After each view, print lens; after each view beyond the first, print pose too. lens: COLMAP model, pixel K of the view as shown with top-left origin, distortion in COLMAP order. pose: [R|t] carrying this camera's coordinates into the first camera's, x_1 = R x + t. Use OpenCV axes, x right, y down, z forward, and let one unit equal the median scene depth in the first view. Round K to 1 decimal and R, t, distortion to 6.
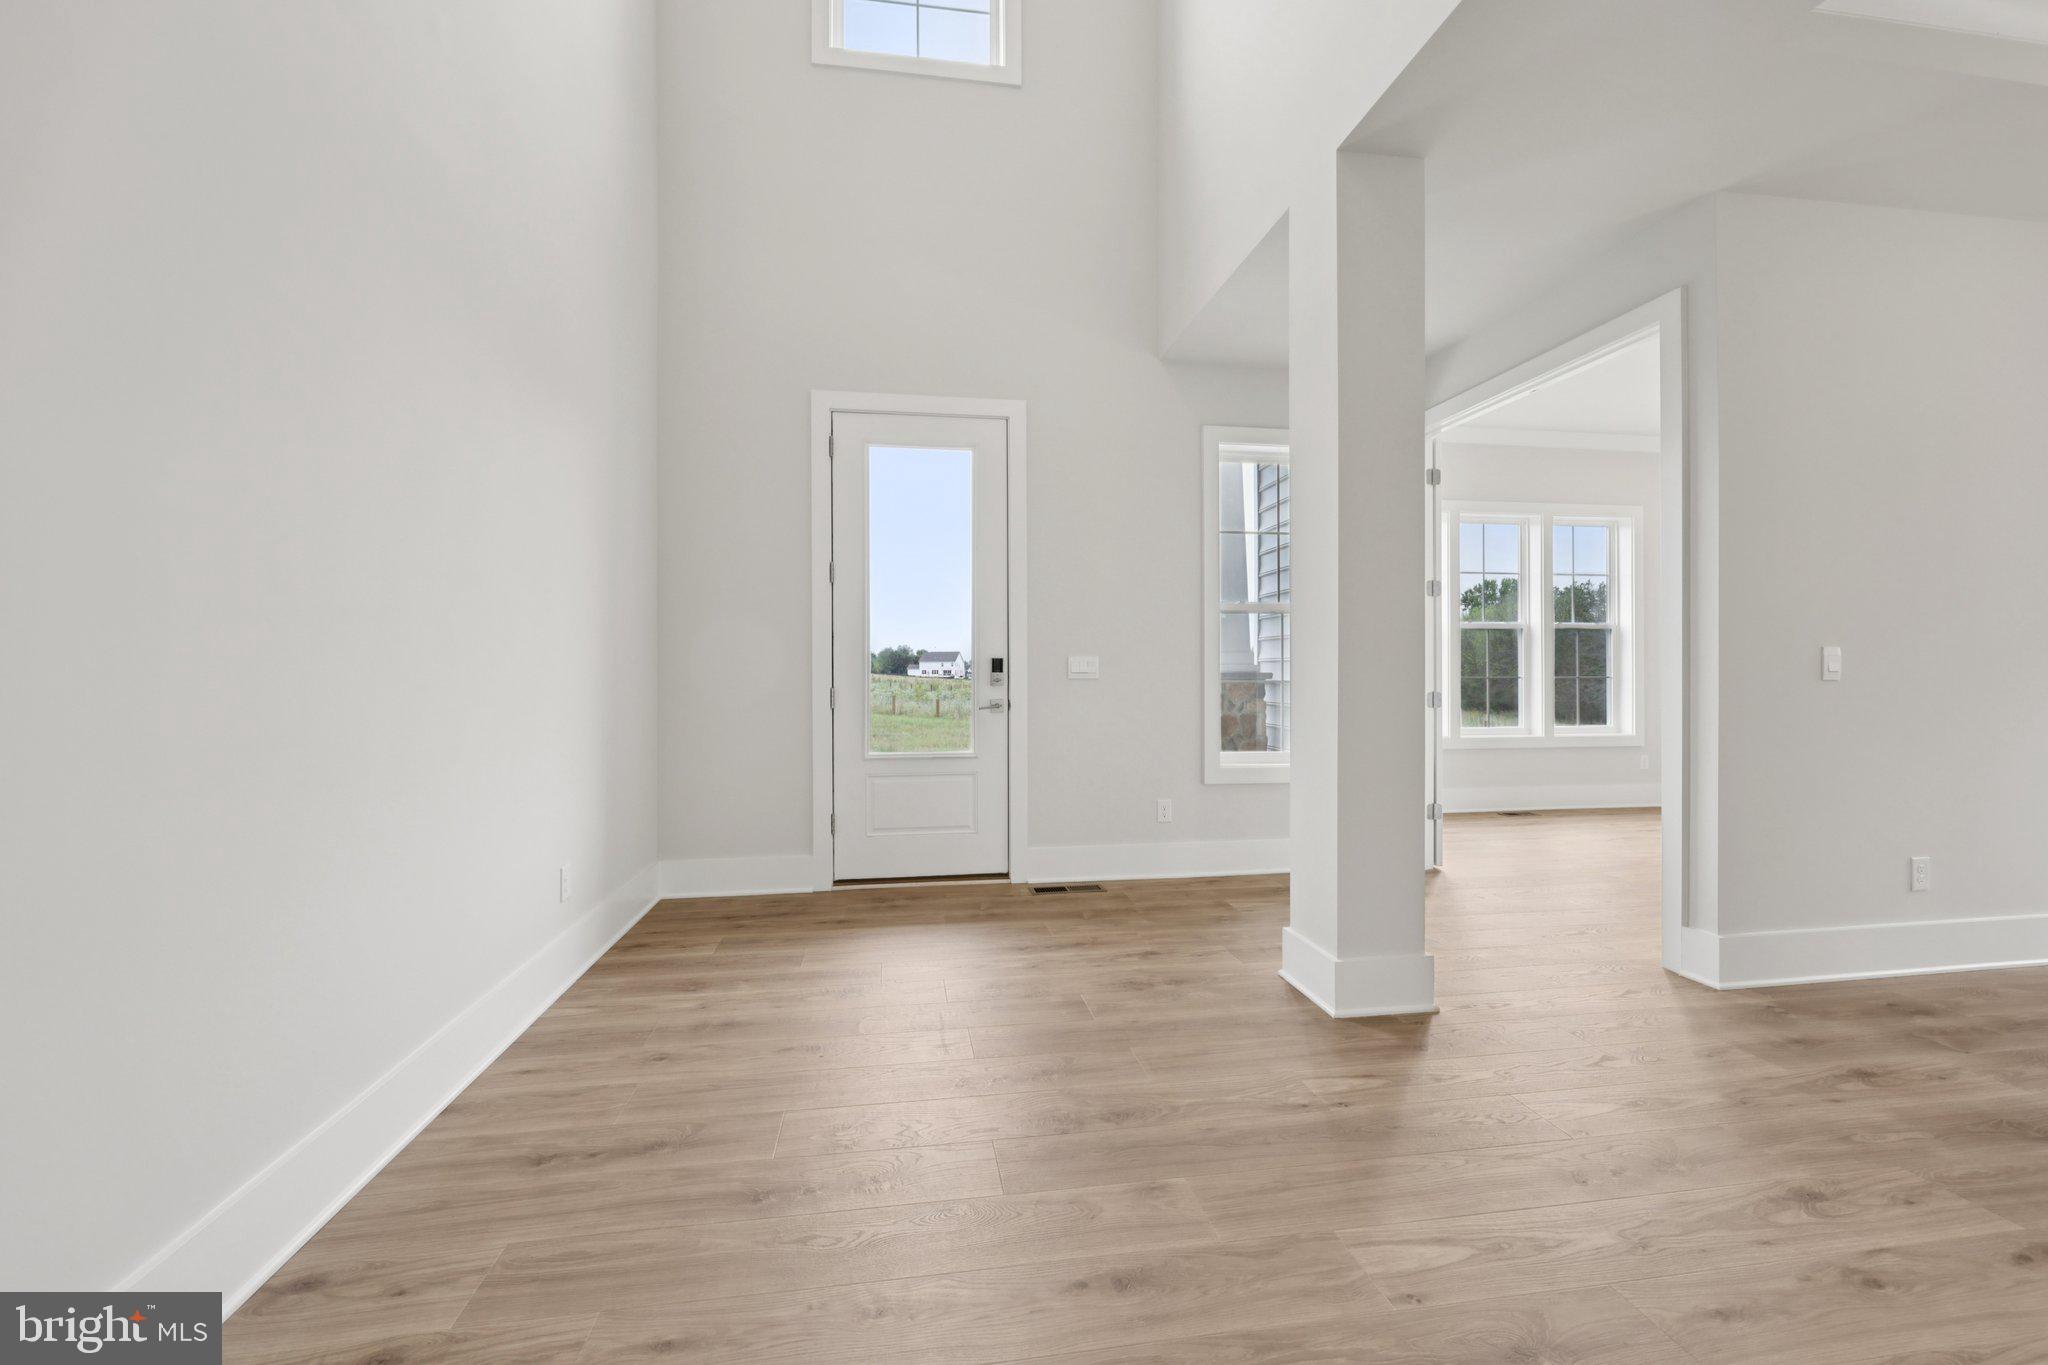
lens RADIAL K [[824.3, 0, 1026.8], [0, 824.3, 674.5], [0, 0, 1]] dist [0.000827, 0.000275]
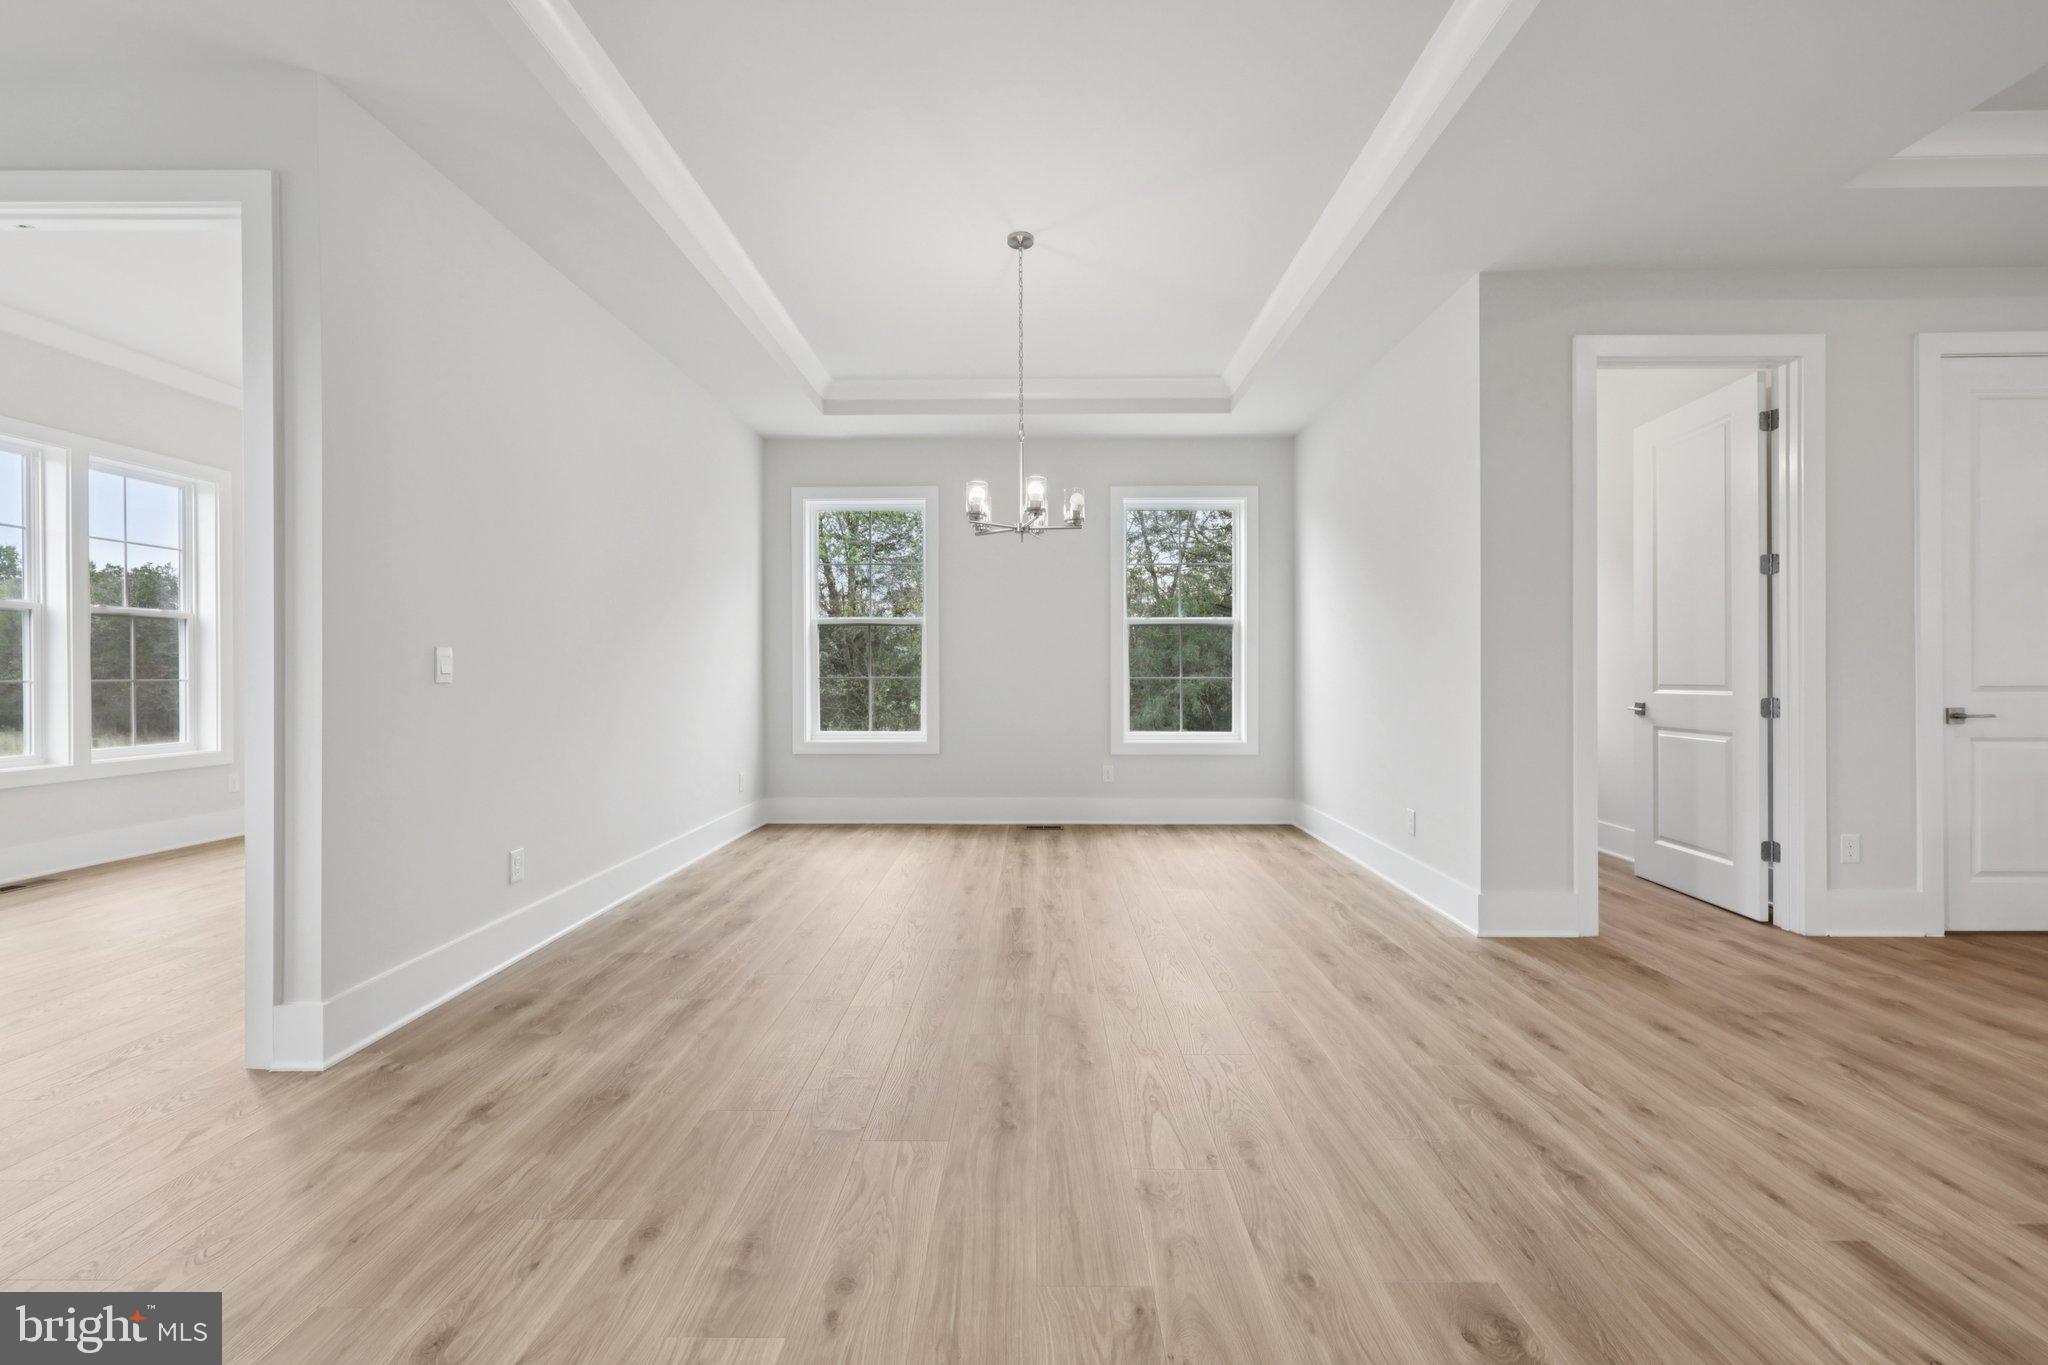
lens RADIAL K [[824.3, 0, 1036.1], [0, 824.3, 672.6], [0, 0, 1]] dist [0.000827, 0.000275]
pose [[0.161220, 0.001415, 0.986918, 0.173882], [0.002233, 0.999996, -0.001799, -0.001631], [-0.986916, 0.002494, 0.161216, 0.203277]]
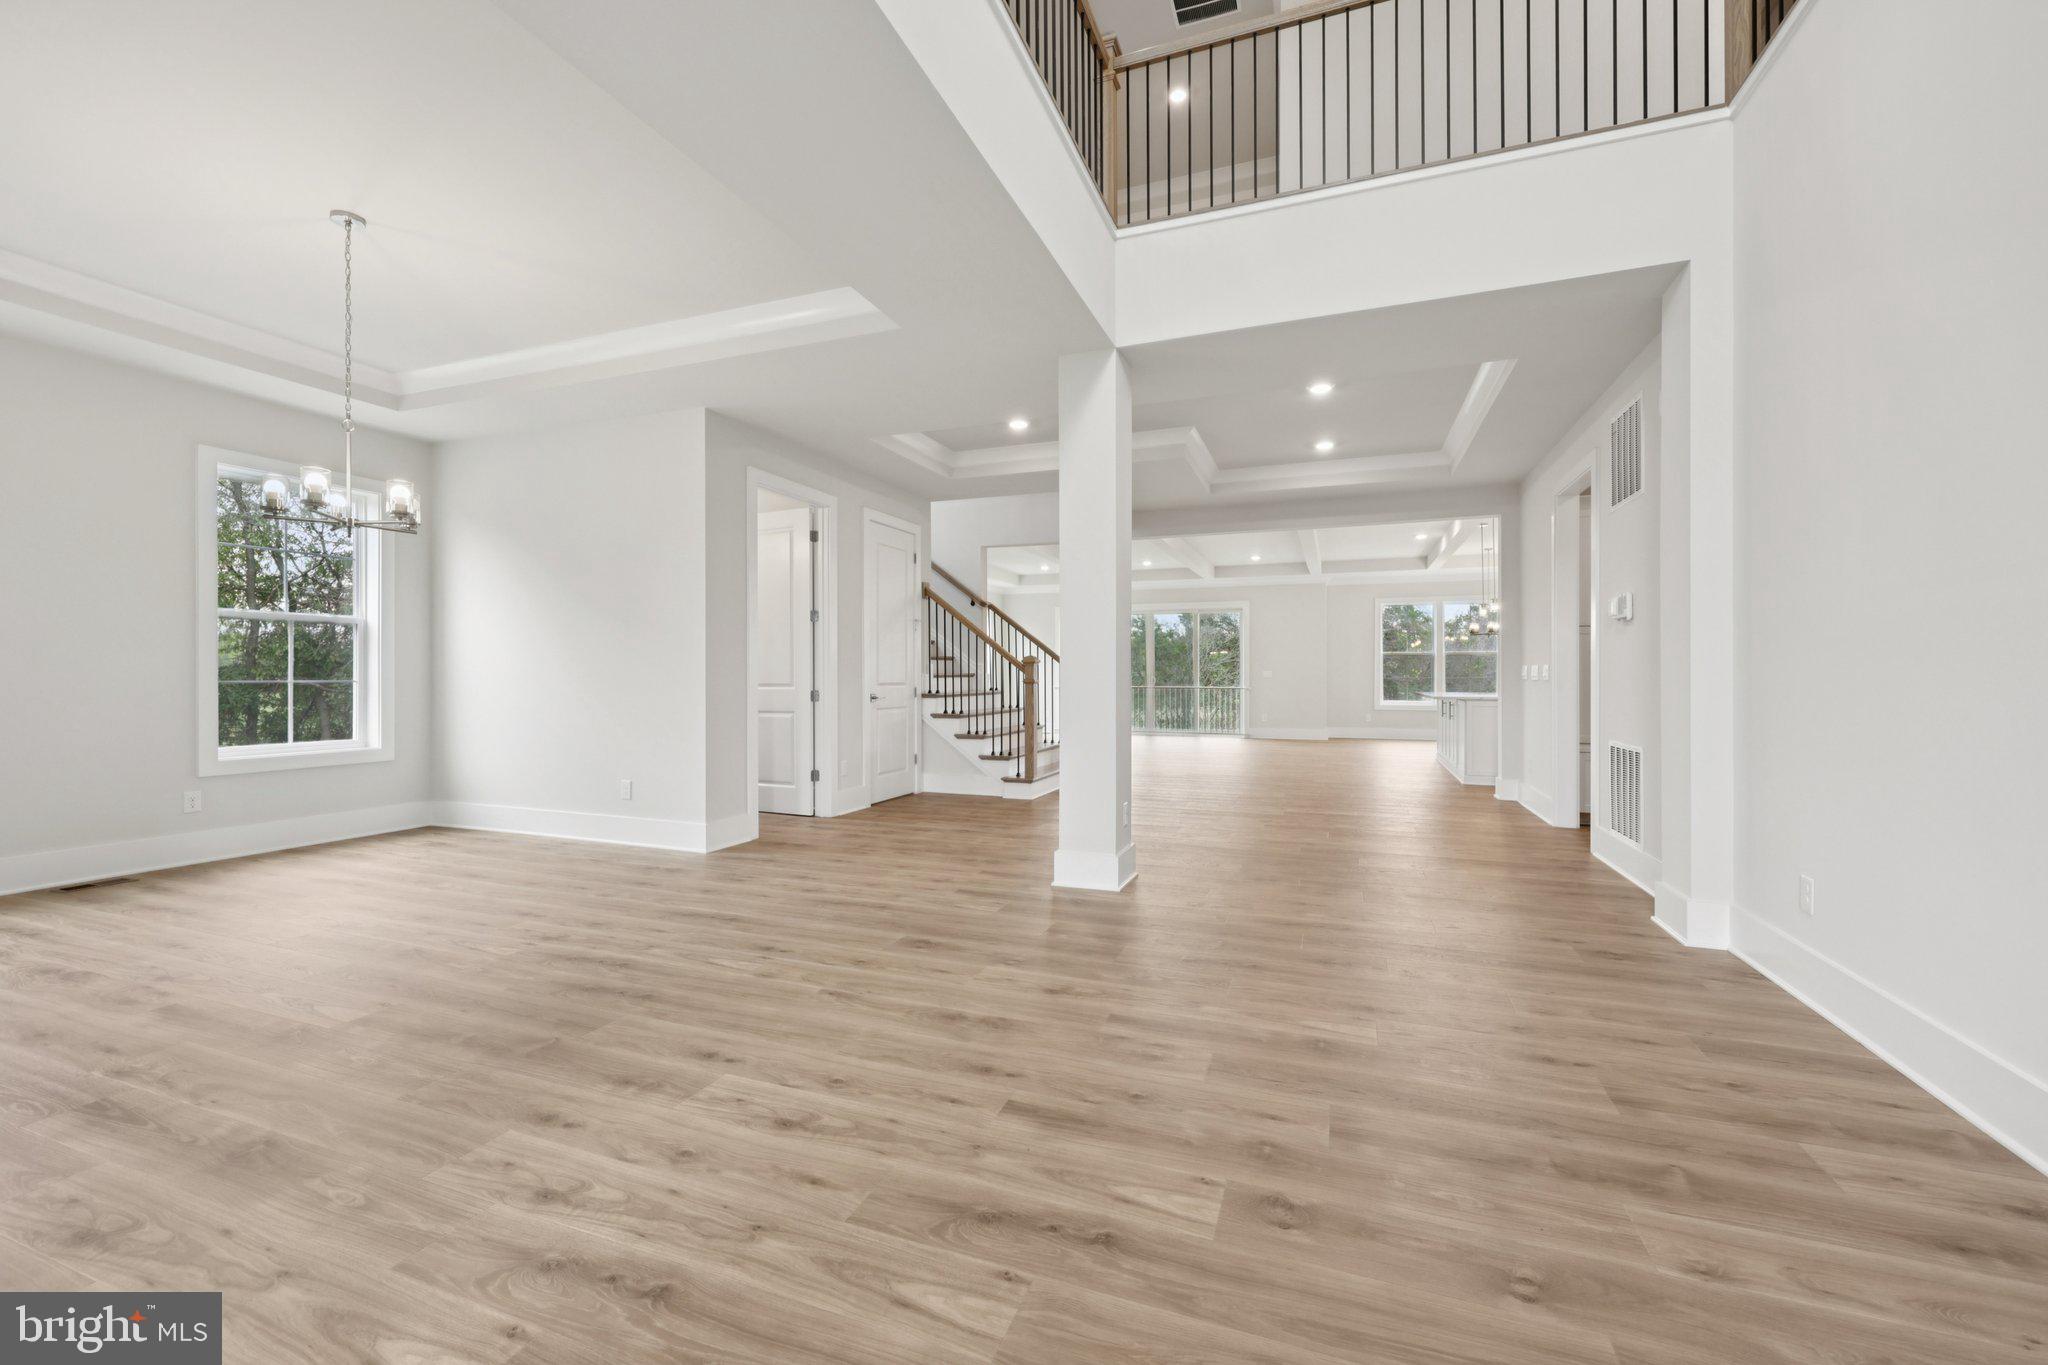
lens RADIAL K [[824.3, 0, 1015.4], [0, 824.3, 676.2], [0, 0, 1]] dist [0.000827, 0.000275]
pose [[-0.863386, 0.000004, 0.504544, -0.036850], [0.000252, 1.000000, 0.000423, -0.002857], [-0.504544, 0.000493, -0.863386, 1.028685]]
